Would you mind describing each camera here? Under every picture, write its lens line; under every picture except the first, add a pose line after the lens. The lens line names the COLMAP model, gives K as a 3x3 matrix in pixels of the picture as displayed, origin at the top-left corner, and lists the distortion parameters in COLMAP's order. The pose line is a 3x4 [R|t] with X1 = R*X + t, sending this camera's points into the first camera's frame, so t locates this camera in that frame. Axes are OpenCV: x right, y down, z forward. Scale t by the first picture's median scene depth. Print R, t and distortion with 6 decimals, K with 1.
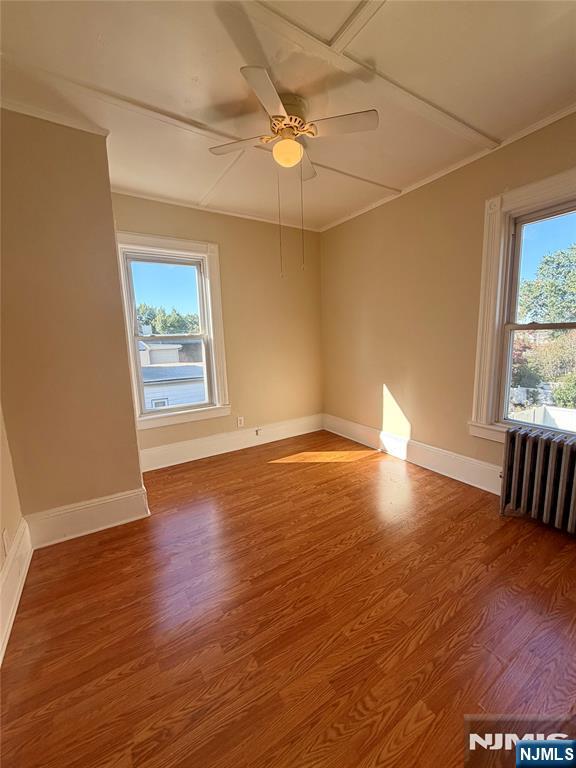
lens RADIAL K [[305.3, 0, 287.4], [0, 305.3, 381.4], [0, 0, 1]] dist [0.000637, 0.000111]
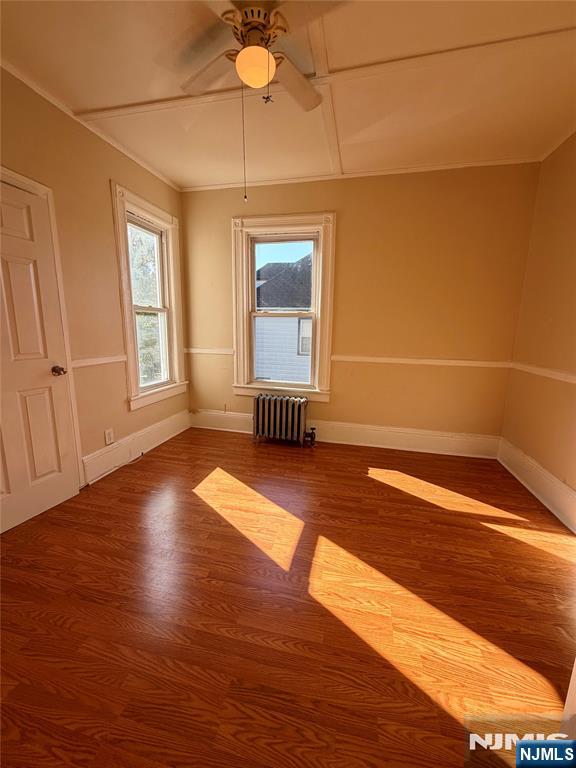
lens RADIAL K [[305.3, 0, 287.4], [0, 305.3, 381.4], [0, 0, 1]] dist [0.000637, 0.000111]
pose [[0.699472, 0.176163, -0.692607, 0.386144], [-0.146152, 0.983921, 0.102657, -0.031488], [0.699555, 0.029420, 0.713972, 0.272065]]
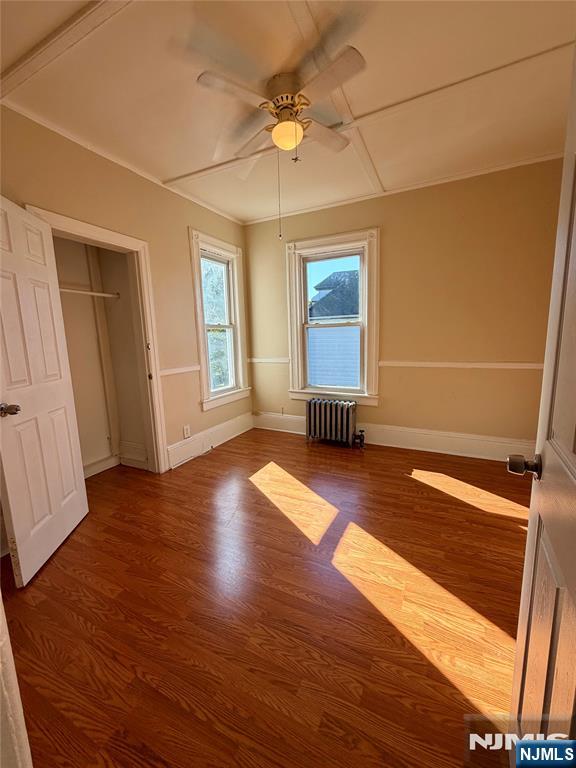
lens RADIAL K [[305.3, 0, 287.4], [0, 305.3, 381.4], [0, 0, 1]] dist [0.000637, 0.000111]
pose [[0.523656, 0.151233, -0.838399, 0.501664], [-0.114079, 0.987702, 0.106912, -0.041510], [0.844257, 0.039659, 0.534469, 0.261731]]
